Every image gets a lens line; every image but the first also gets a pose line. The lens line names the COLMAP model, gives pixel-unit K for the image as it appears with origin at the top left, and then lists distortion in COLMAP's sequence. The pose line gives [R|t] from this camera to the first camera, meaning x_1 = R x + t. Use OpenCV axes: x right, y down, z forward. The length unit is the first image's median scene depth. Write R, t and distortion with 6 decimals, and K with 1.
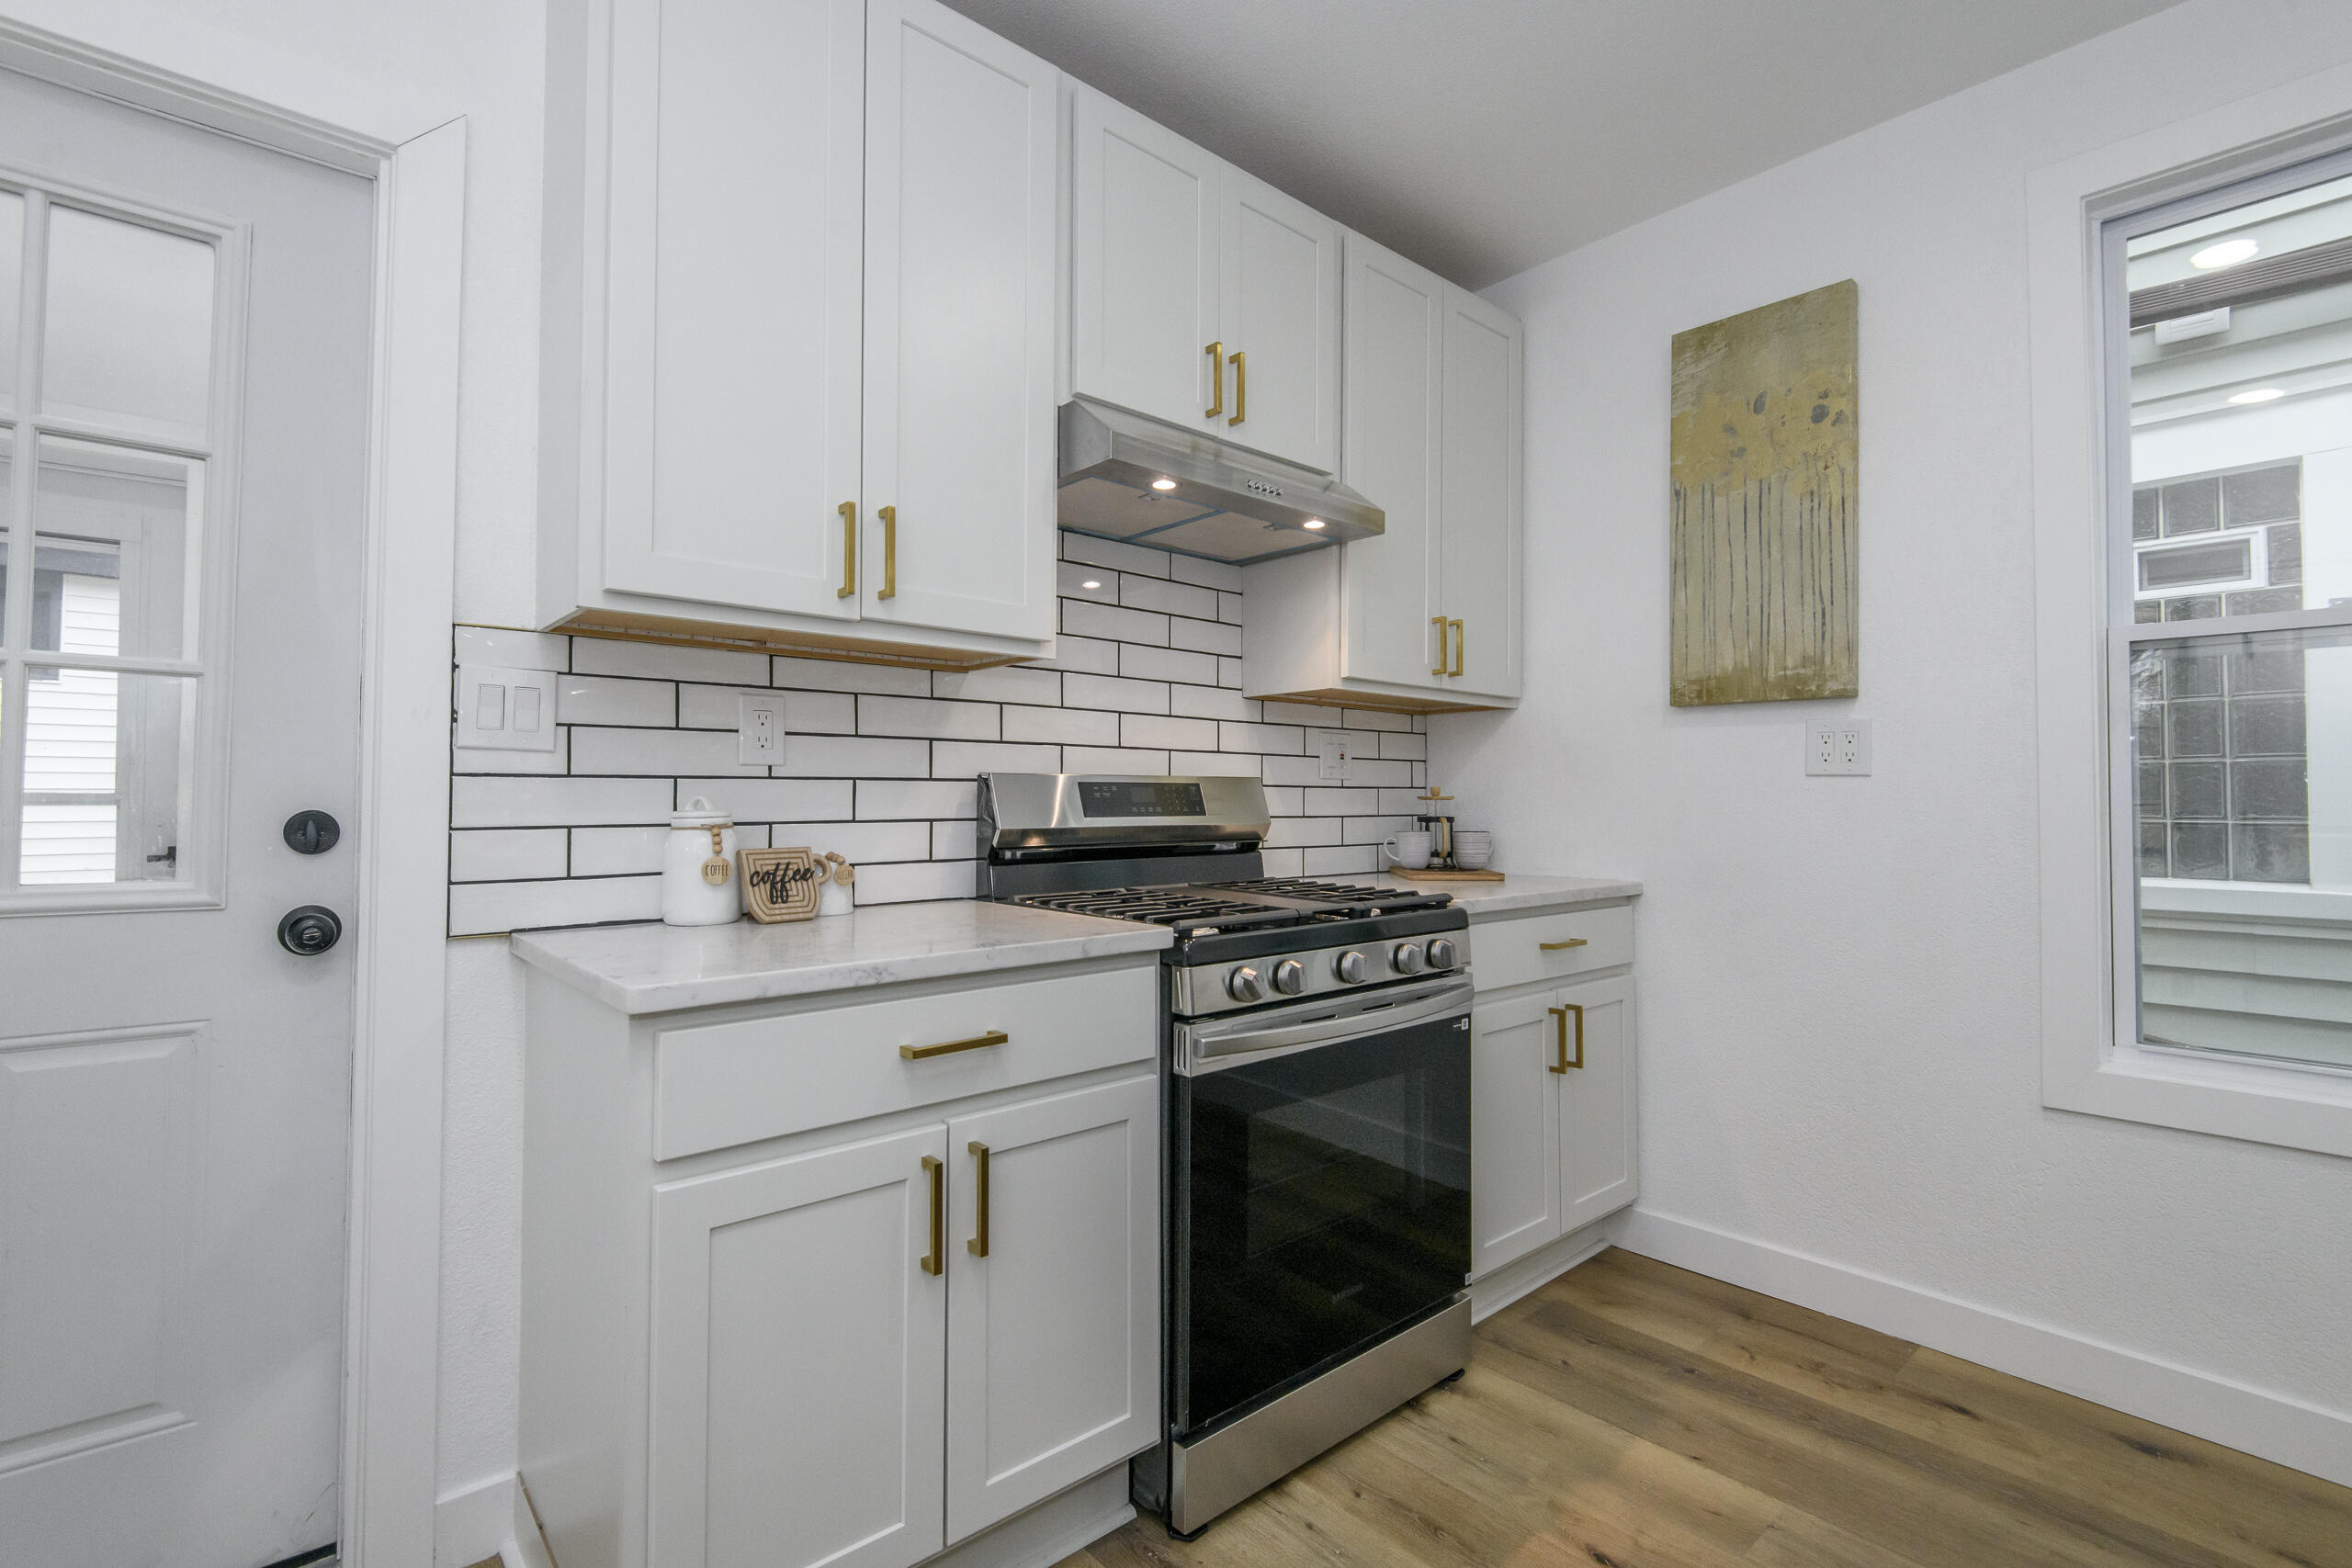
lens RADIAL K [[1063.8, 0, 1172.7], [0, 1063.8, 782.1], [0, 0, 1]] dist [0.031199, -0.017928]
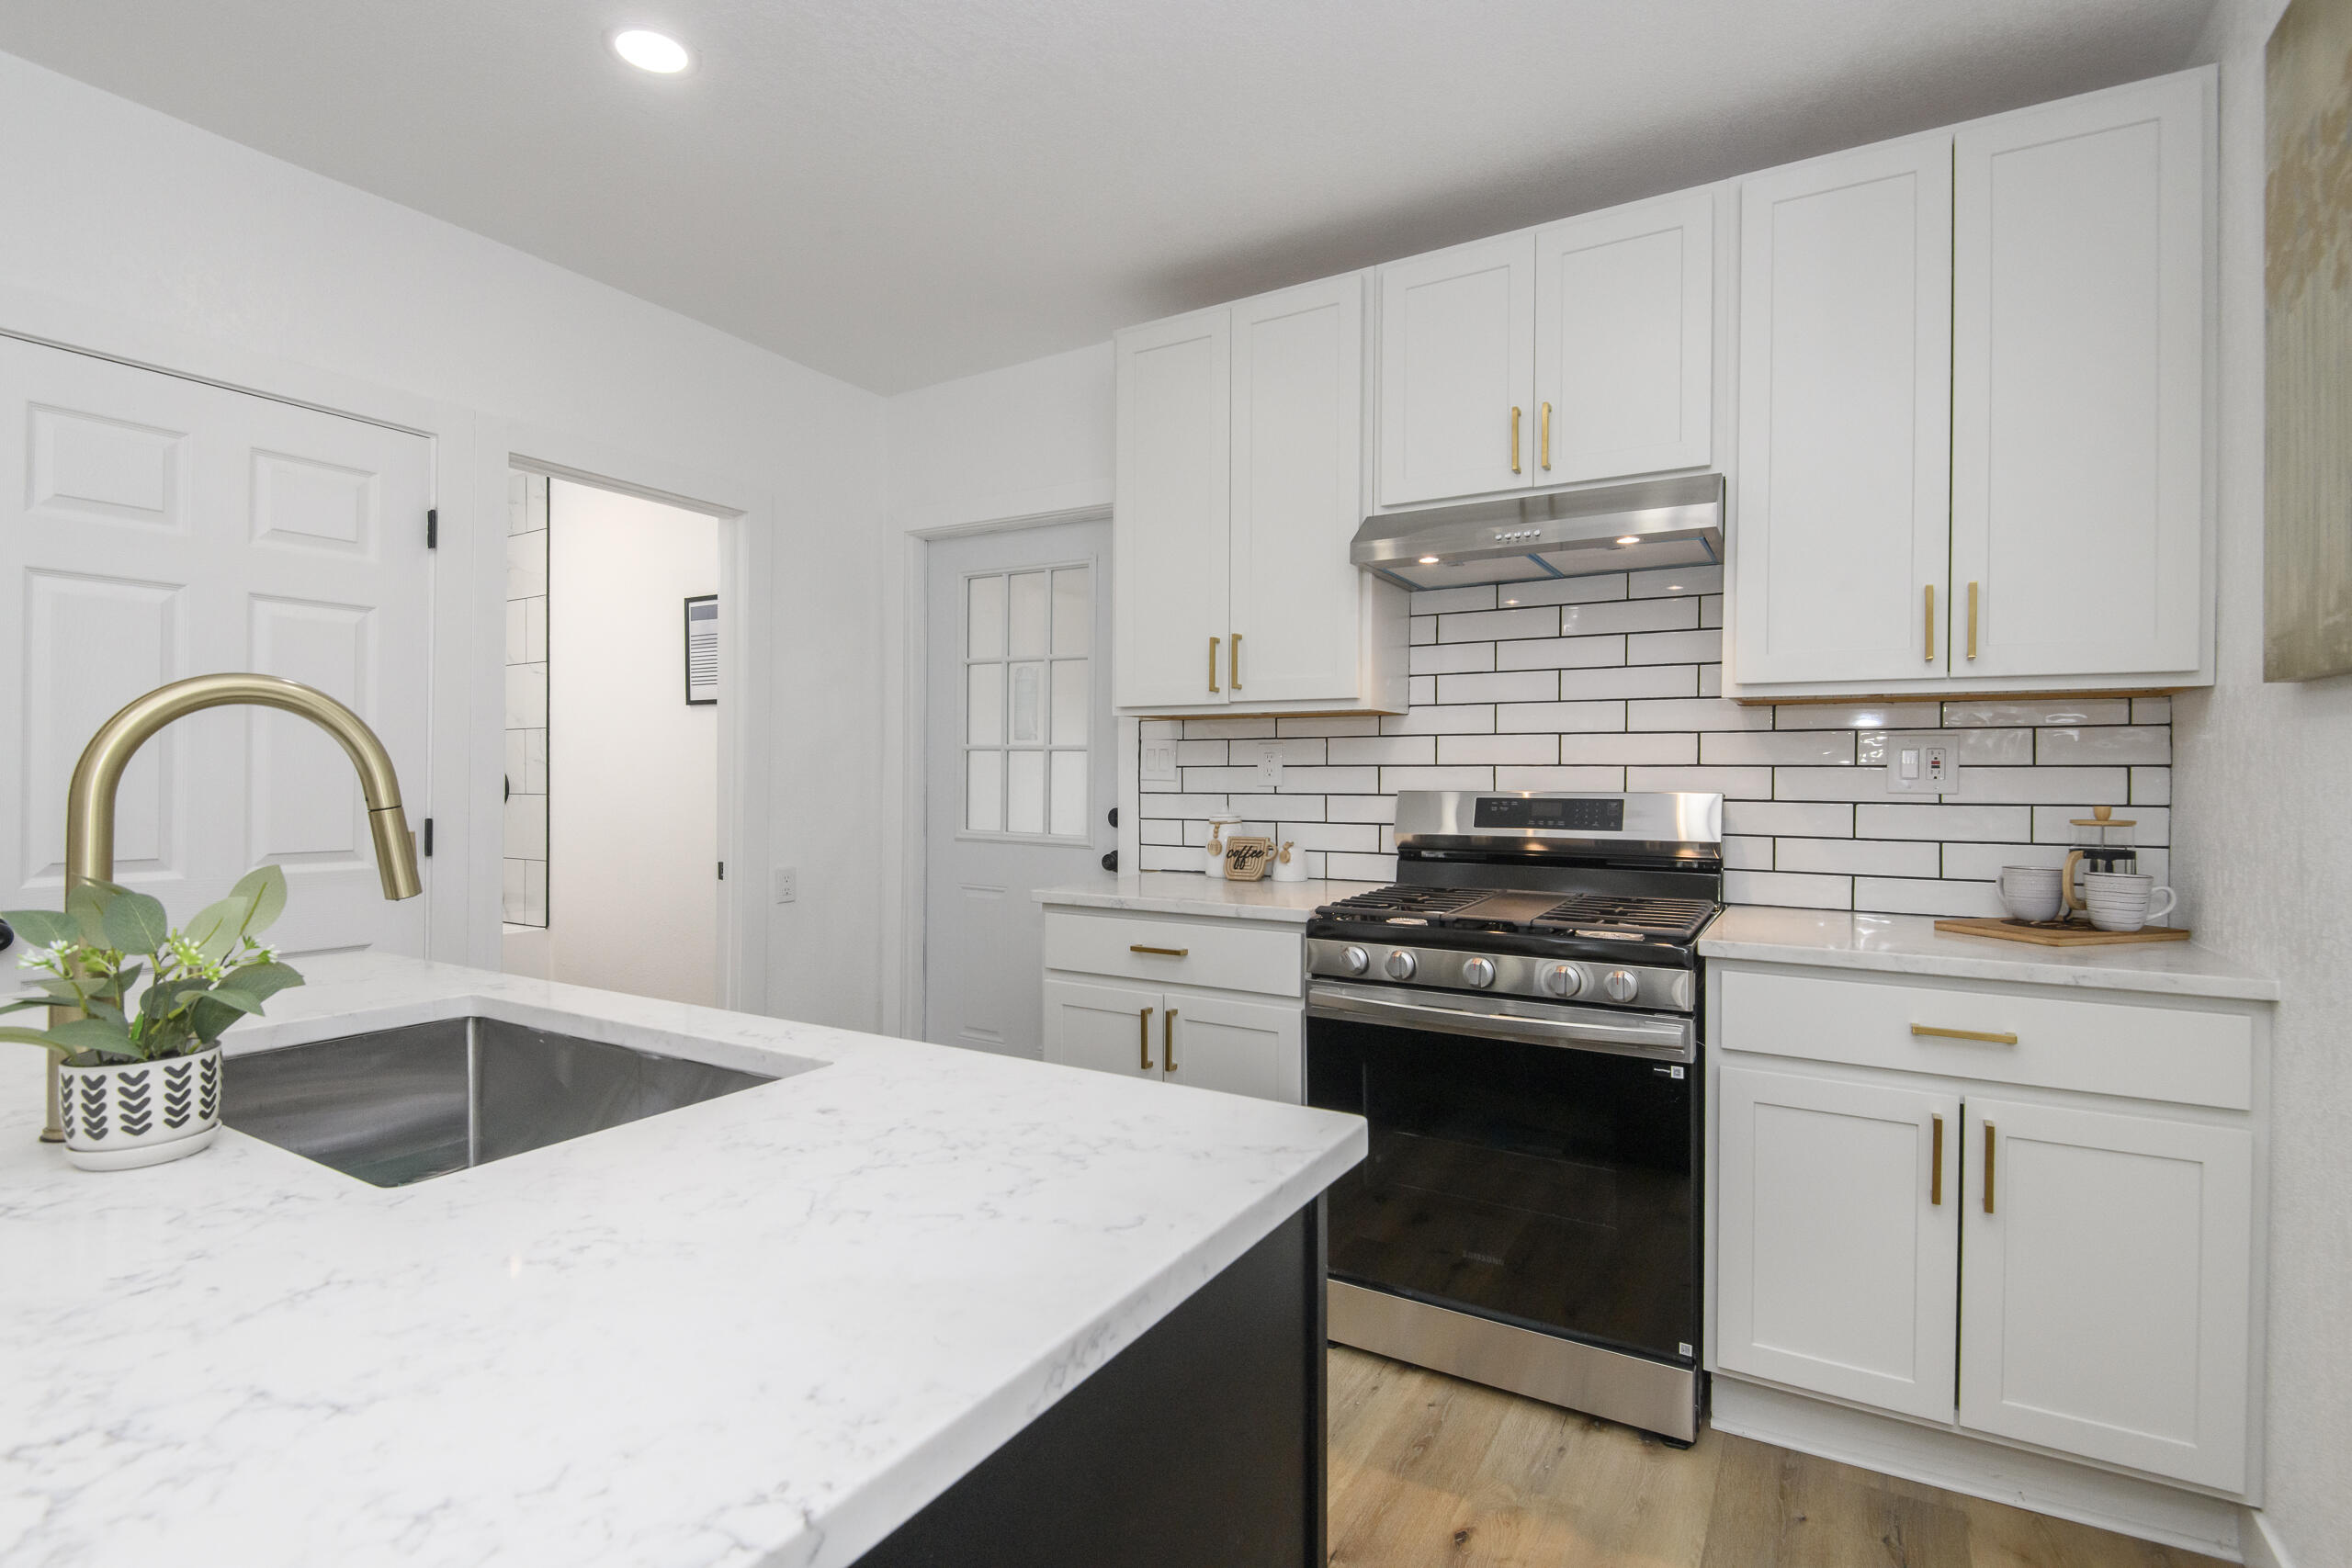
lens RADIAL K [[1089.3, 0, 1176.0], [0, 1089.3, 784.0], [0, 0, 1]] dist [0.024546, -0.020105]
pose [[0.313066, 0.010852, -0.949669, 1.033177], [0.015672, 0.999740, 0.016591, -0.043756], [0.949602, -0.020077, 0.312814, 0.304674]]
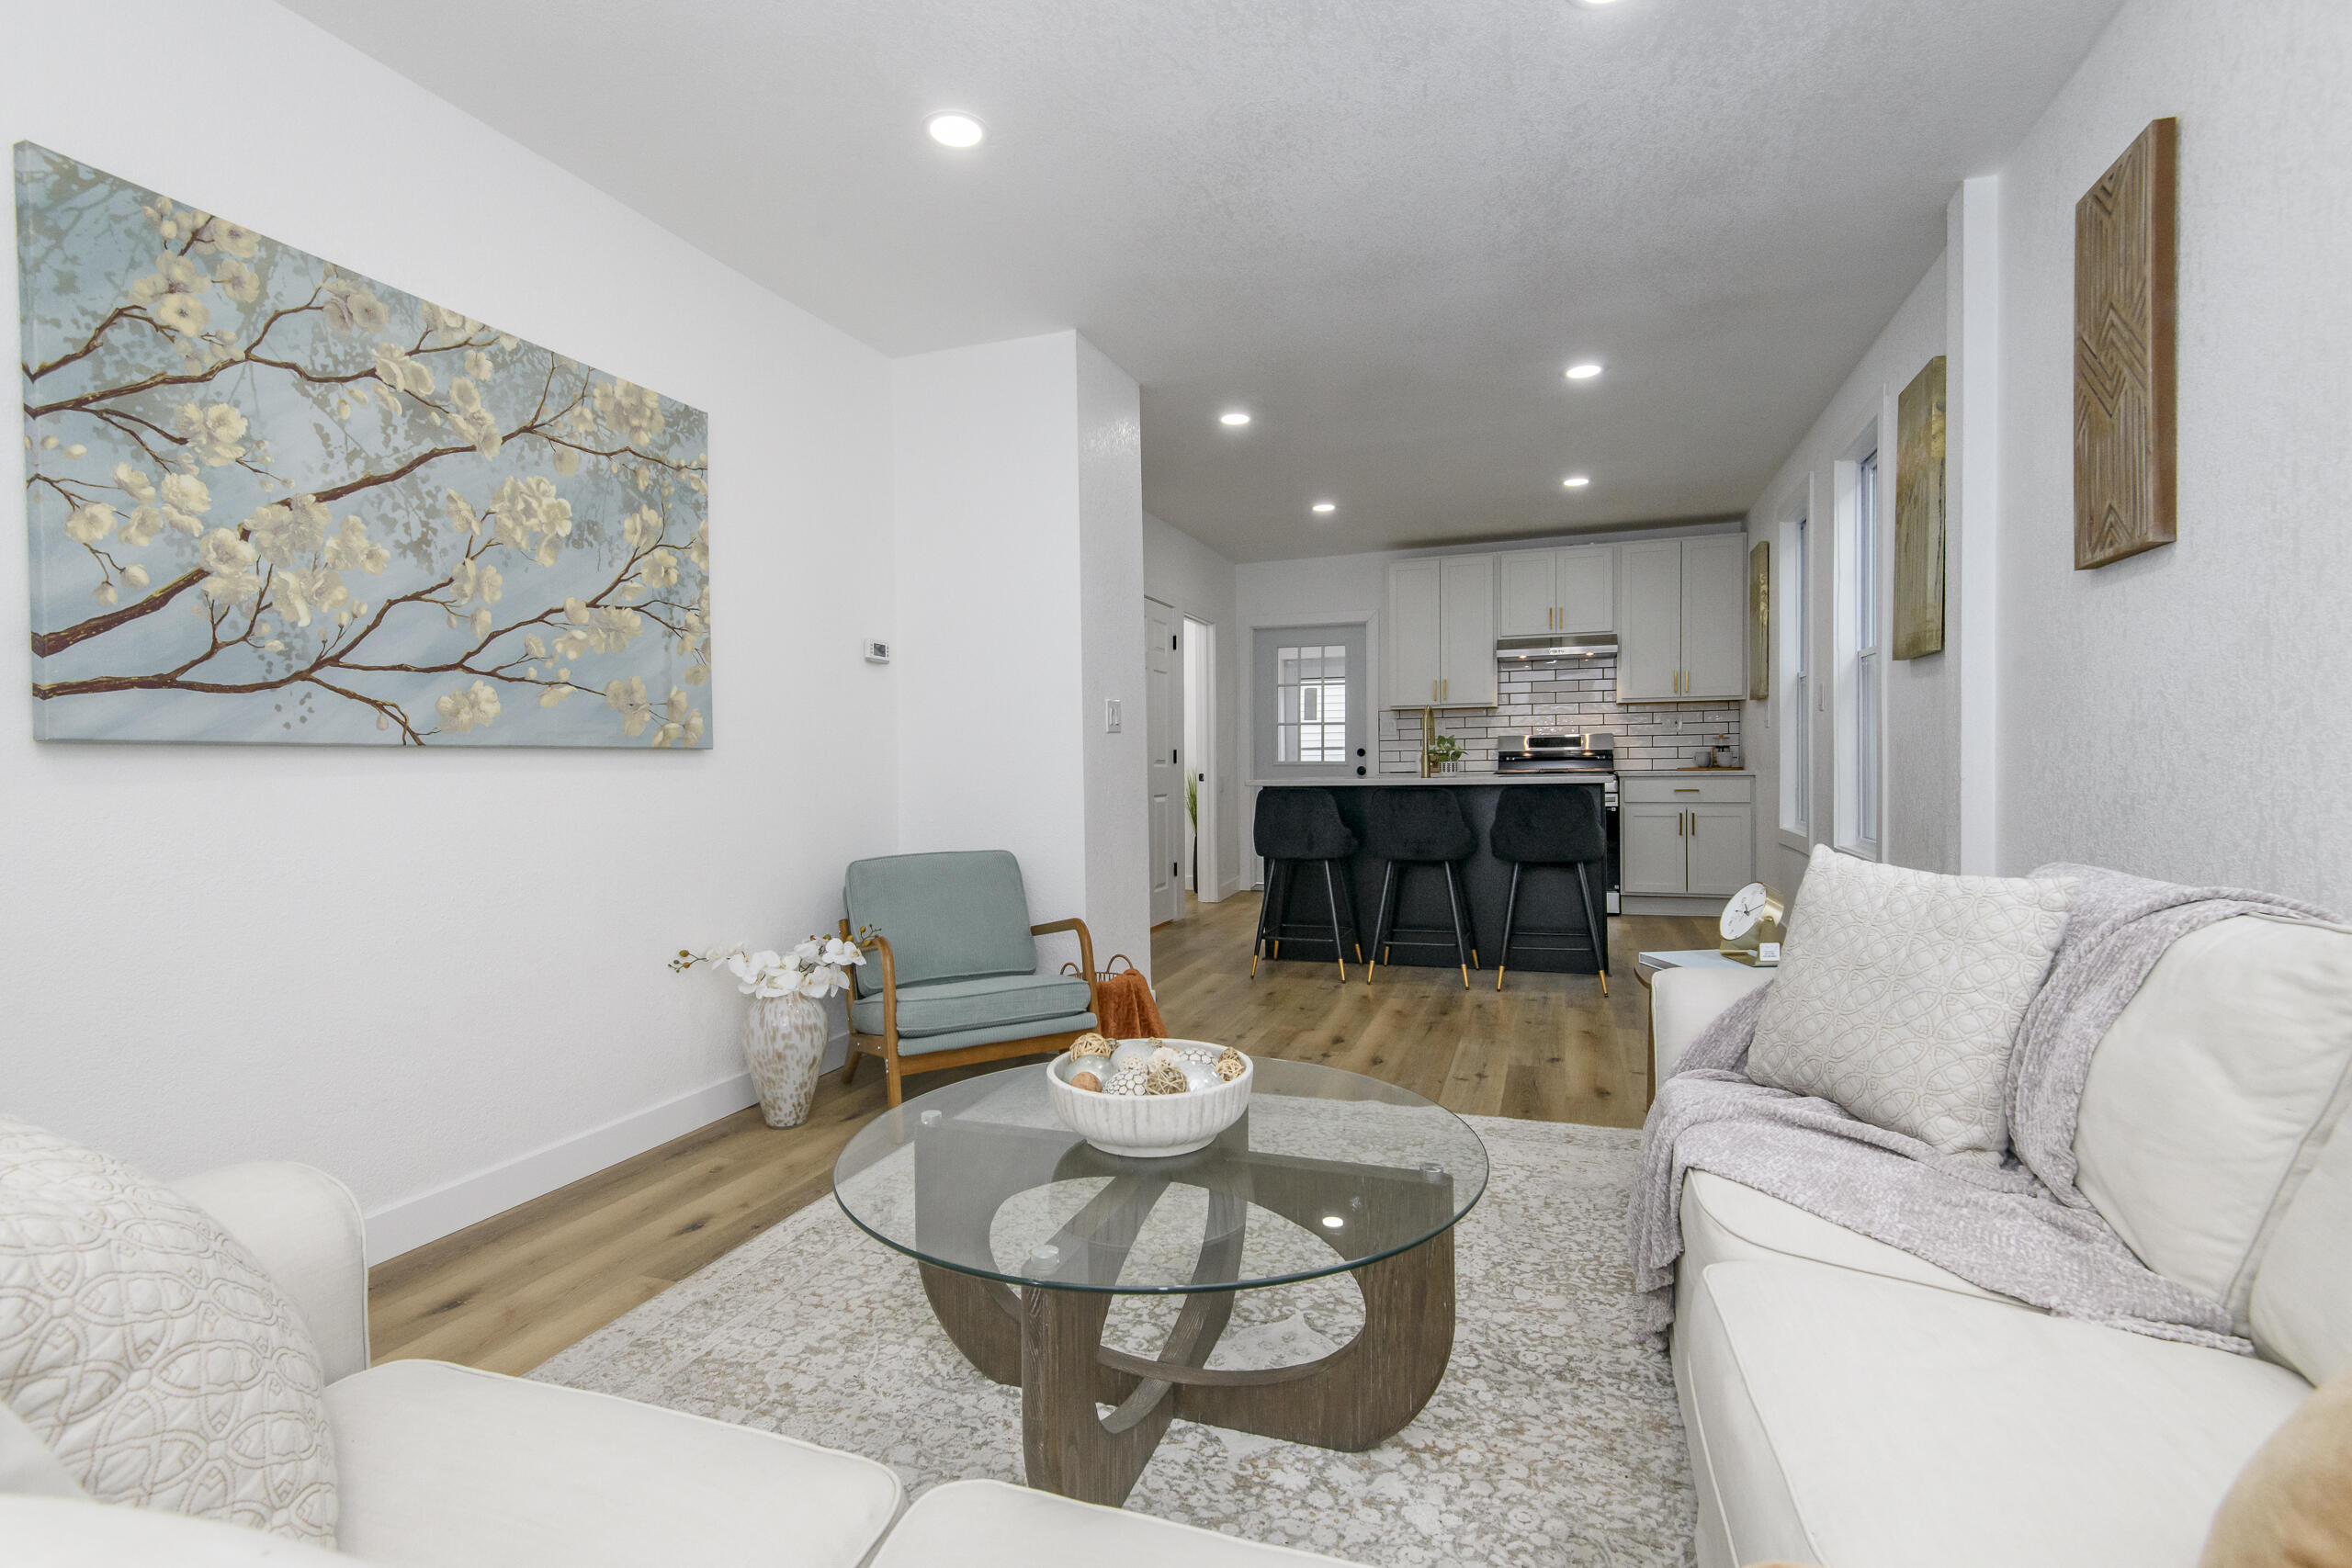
lens RADIAL K [[1063.8, 0, 1172.7], [0, 1063.8, 782.1], [0, 0, 1]] dist [0.031199, -0.017928]
pose [[0.487822, 0.009496, -0.872892, 2.467647], [0.029937, 0.999171, 0.027600, 0.014913], [0.872430, -0.039596, 0.487133, -1.759593]]
